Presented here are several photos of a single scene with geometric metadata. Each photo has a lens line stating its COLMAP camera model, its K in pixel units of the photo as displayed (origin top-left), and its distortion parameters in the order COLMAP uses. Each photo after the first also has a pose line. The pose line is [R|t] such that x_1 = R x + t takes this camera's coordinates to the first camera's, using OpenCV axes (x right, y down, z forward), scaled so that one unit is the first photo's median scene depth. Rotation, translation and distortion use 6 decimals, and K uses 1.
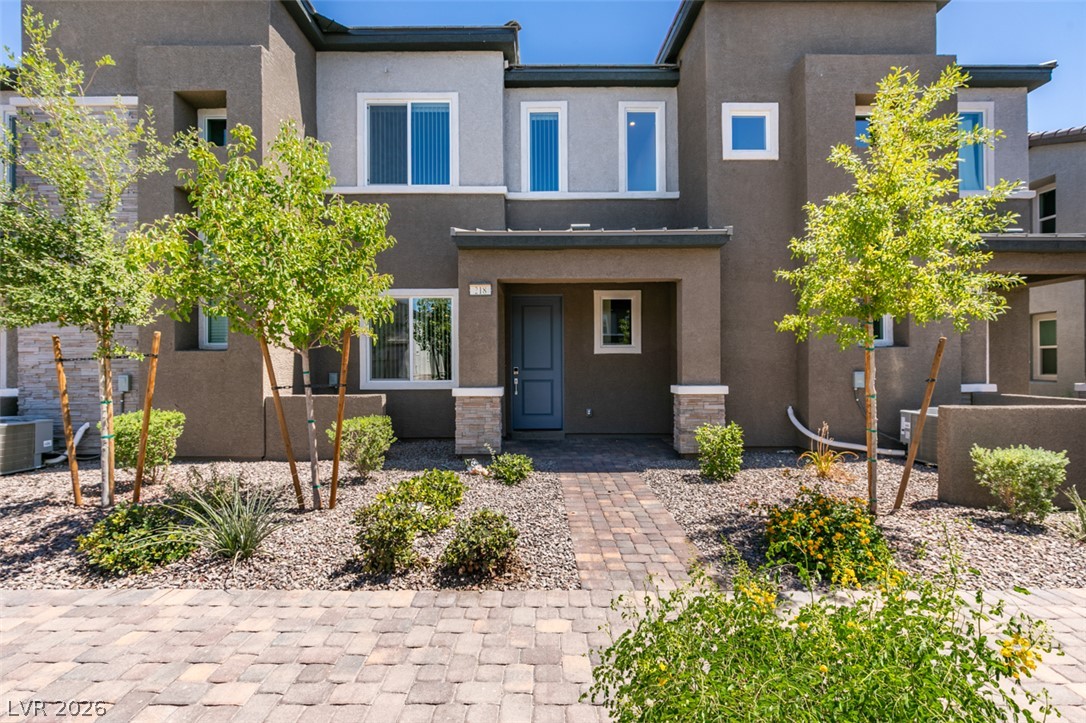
lens RADIAL K [[485.9, 0, 540.7], [0, 485.9, 363.0], [0, 0, 1]] dist [-0.000197, -0.000401]
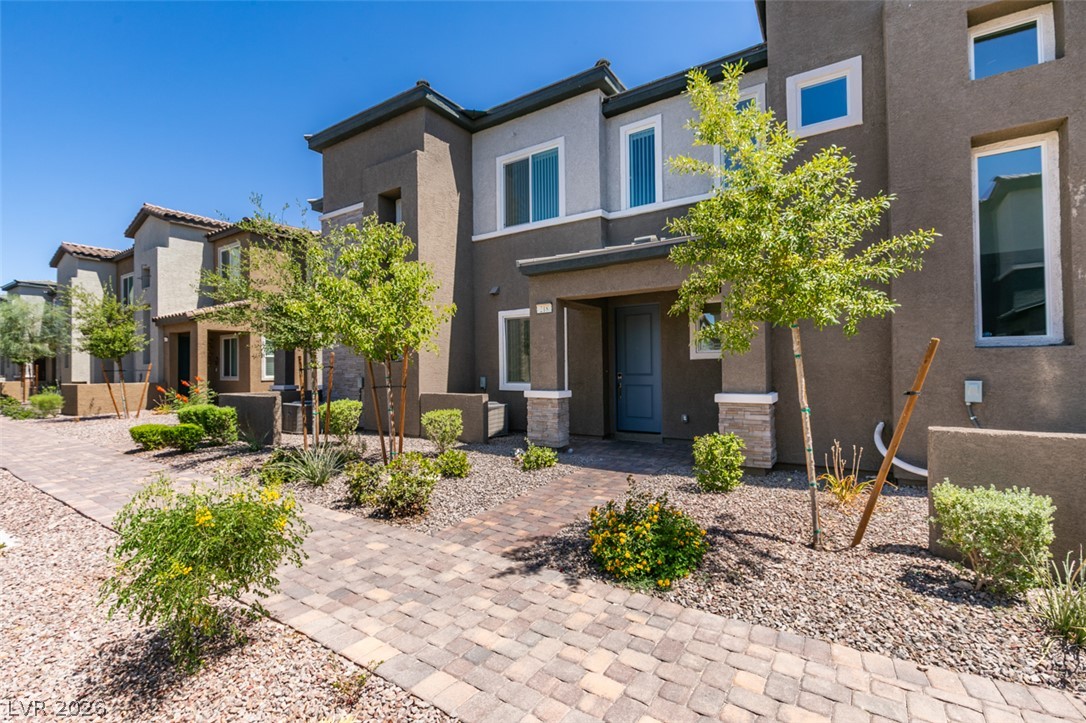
lens RADIAL K [[485.9, 0, 540.7], [0, 485.9, 363.0], [0, 0, 1]] dist [-0.000197, -0.000401]
pose [[0.829438, -0.008930, -0.558527, 0.489231], [0.006295, 0.999958, -0.006639, -0.008200], [0.558563, 0.001991, 0.829460, 0.007347]]
